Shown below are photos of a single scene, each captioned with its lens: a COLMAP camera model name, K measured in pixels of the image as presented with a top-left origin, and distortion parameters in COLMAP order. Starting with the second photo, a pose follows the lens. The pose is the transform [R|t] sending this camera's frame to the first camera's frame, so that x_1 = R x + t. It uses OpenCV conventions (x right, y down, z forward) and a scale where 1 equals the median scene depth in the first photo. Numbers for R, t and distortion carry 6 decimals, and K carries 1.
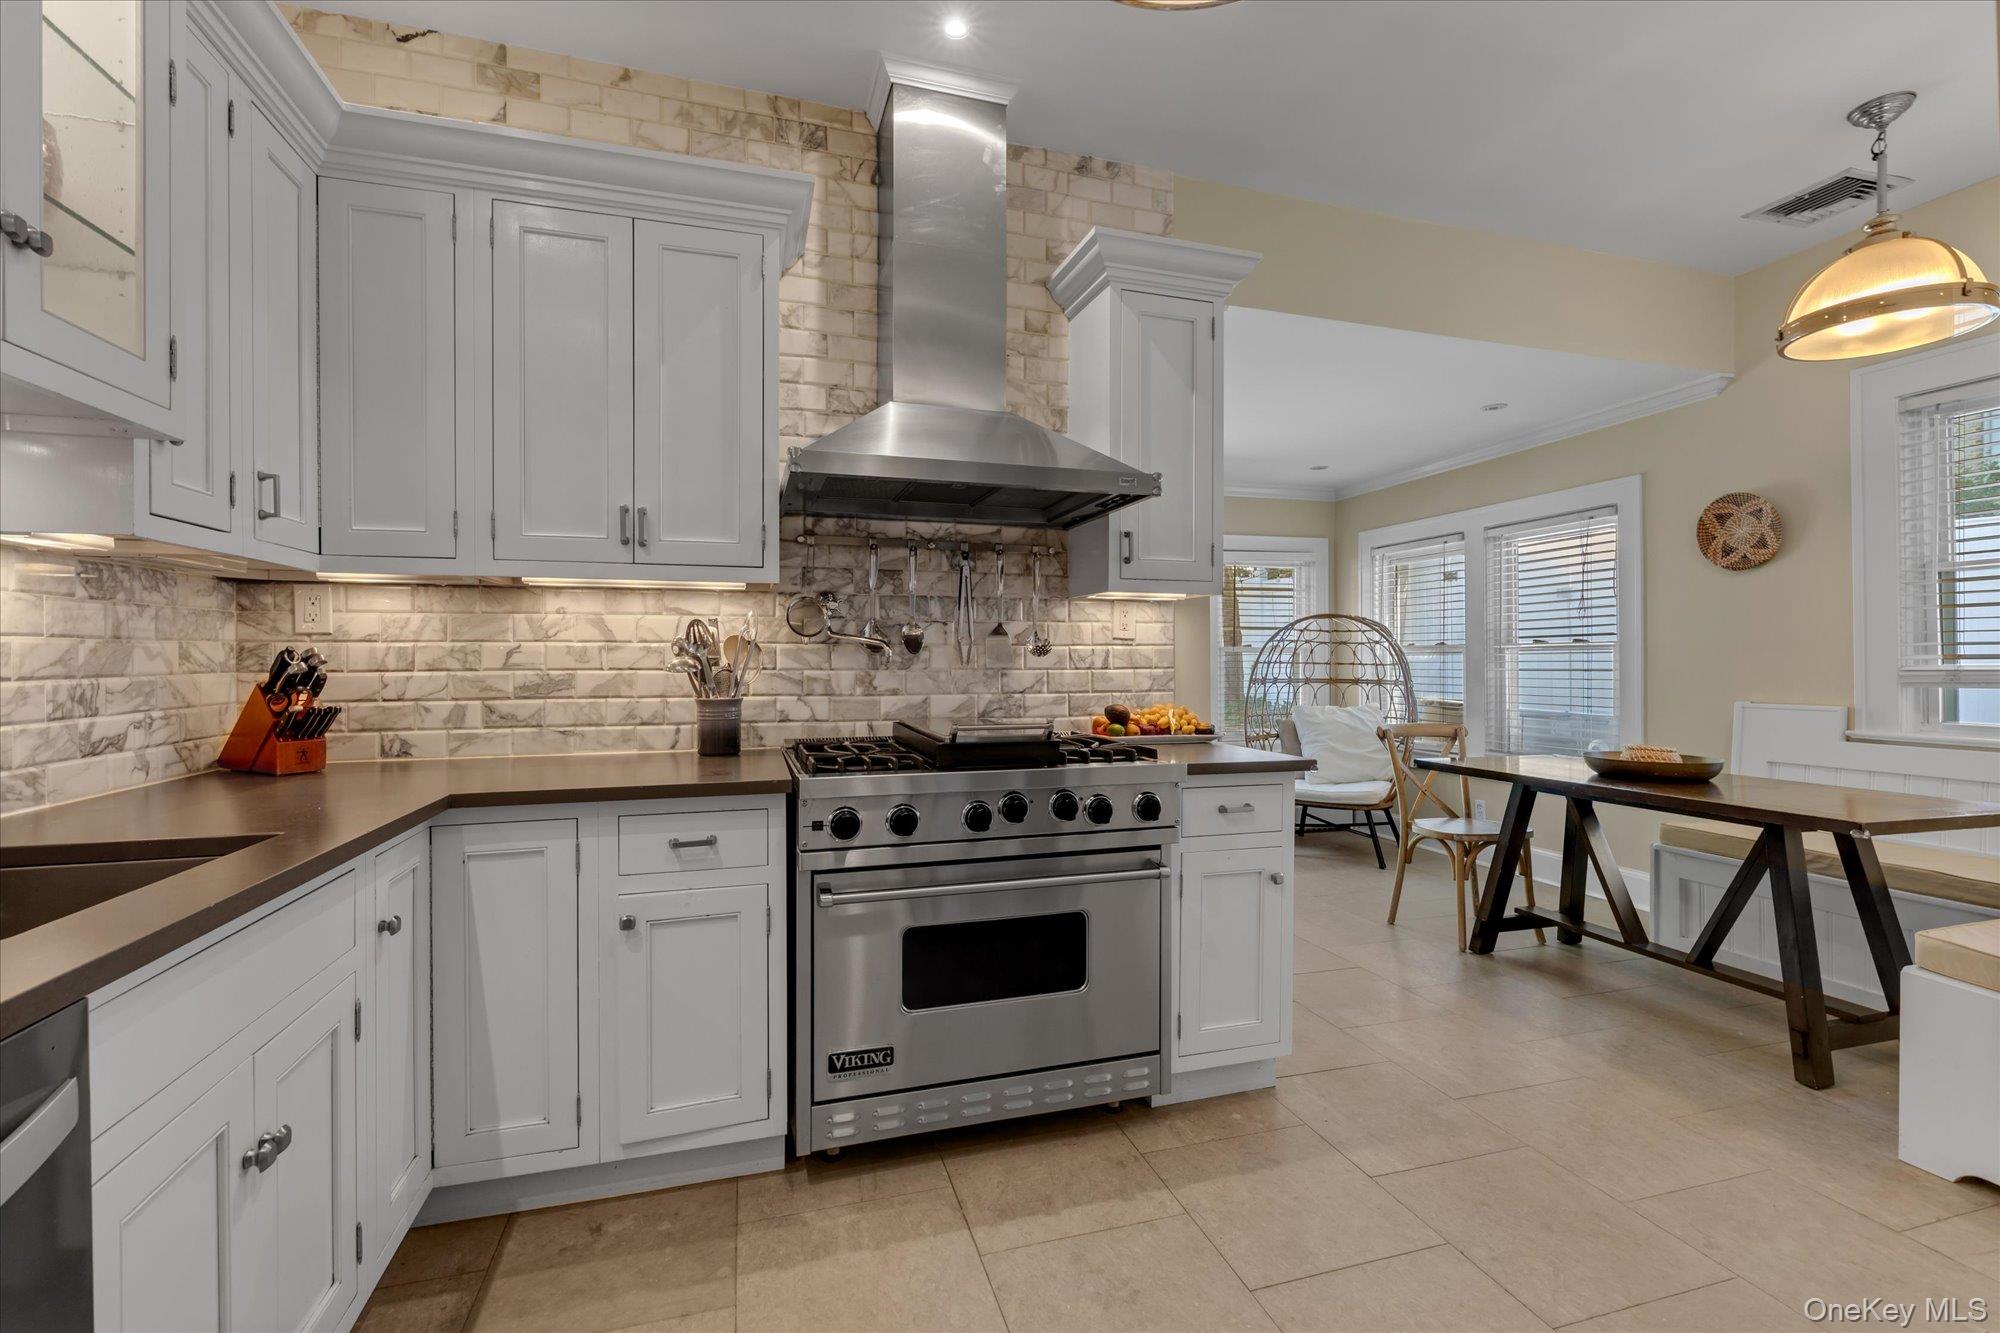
lens RADIAL K [[872.9, 0, 997.1], [0, 872.9, 658.3], [0, 0, 1]] dist [0.004885, -0.000881]
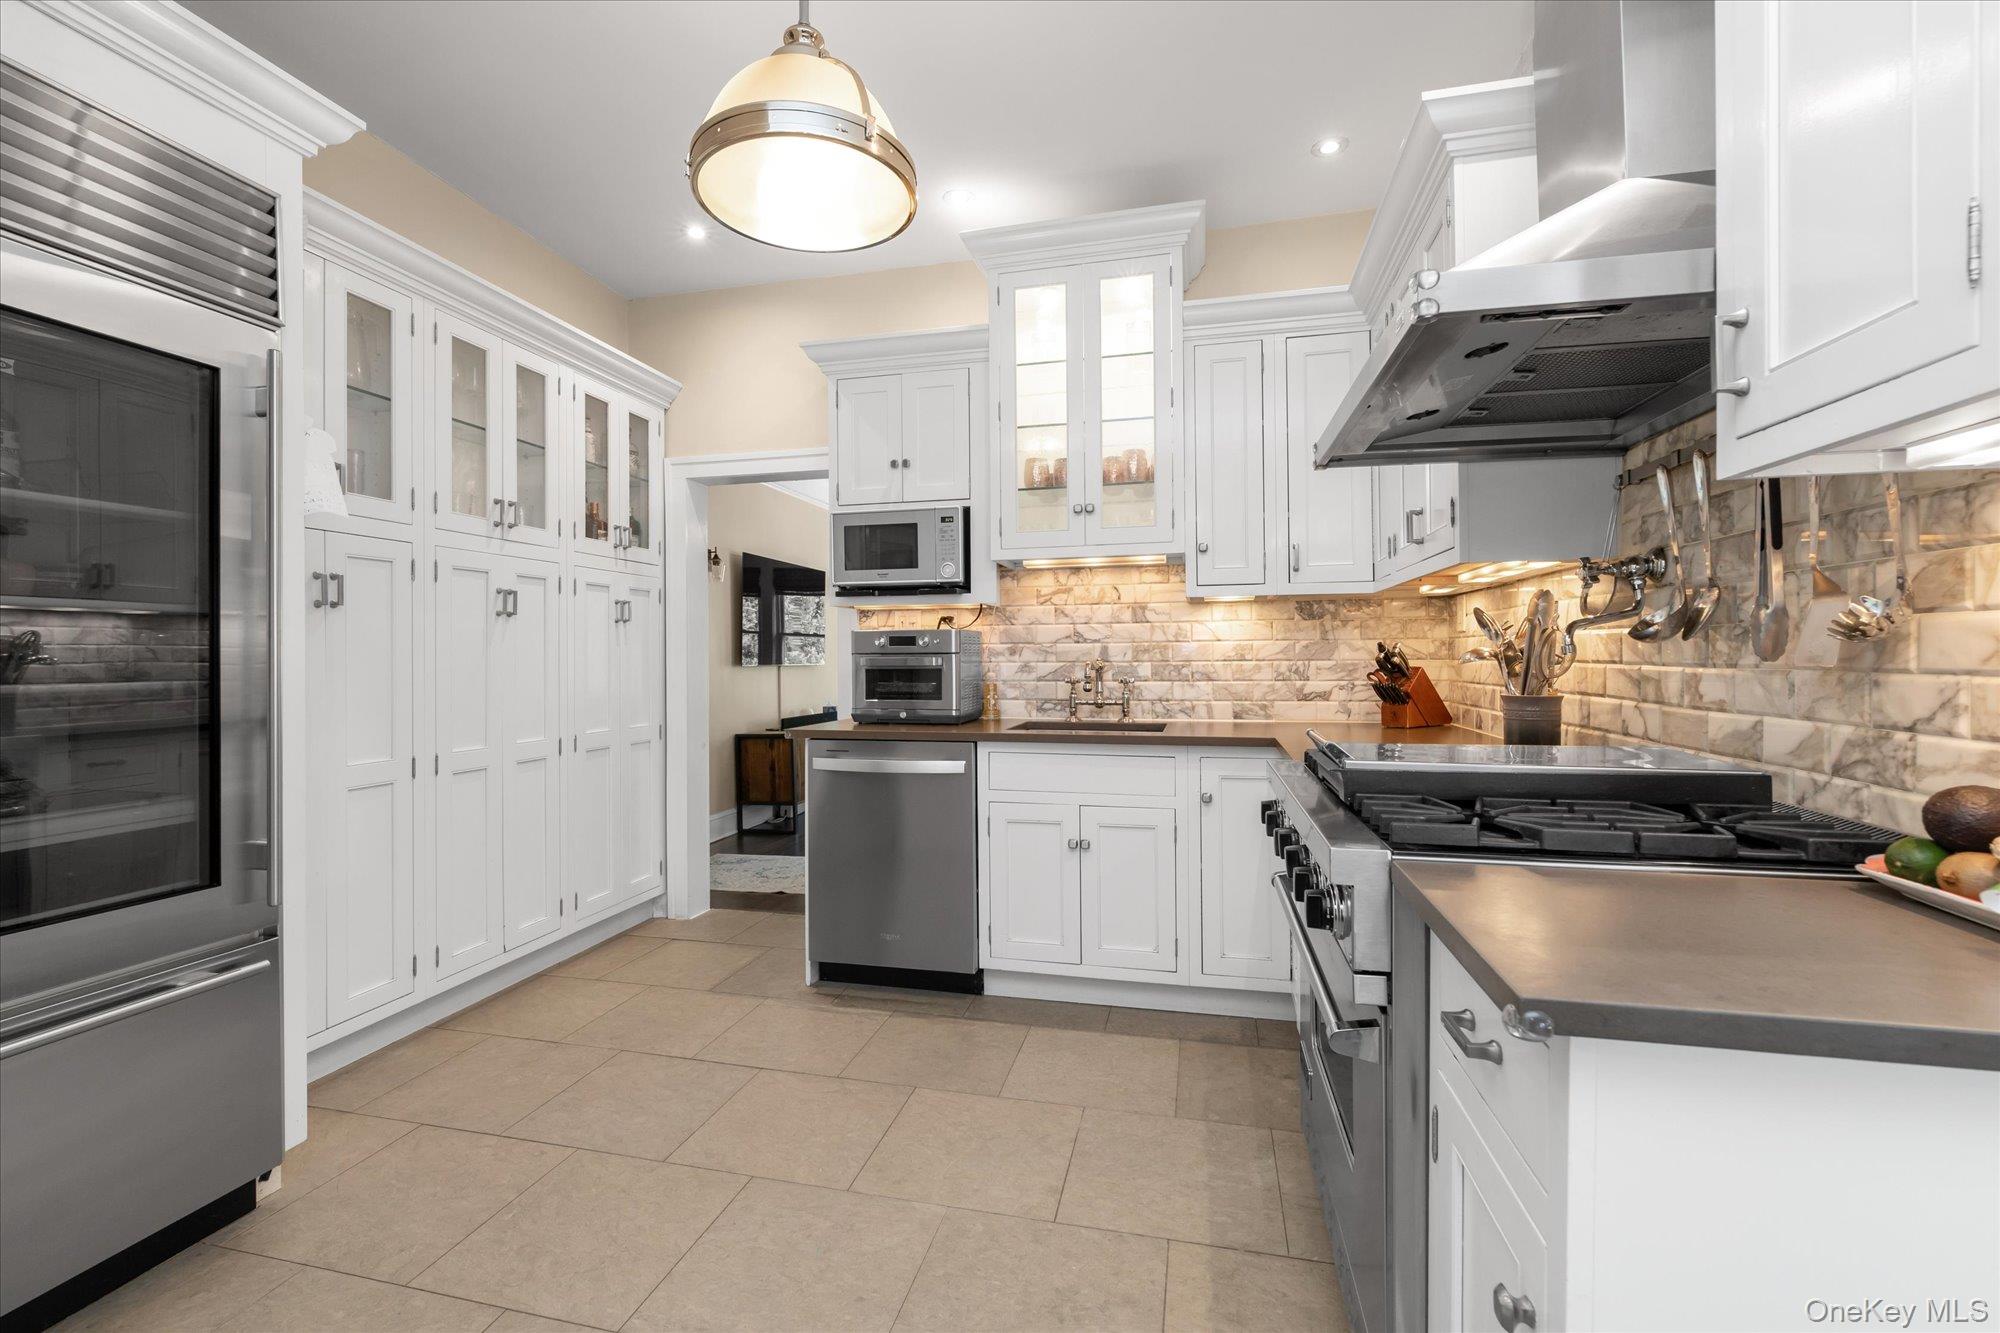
lens RADIAL K [[872.9, 0, 989.7], [0, 872.9, 657.3], [0, 0, 1]] dist [0.004885, -0.000881]
pose [[-0.513428, 0.006298, -0.858110, 0.948021], [0.004800, 0.999979, 0.004467, 0.002914], [0.858119, -0.001825, -0.513447, 1.338253]]
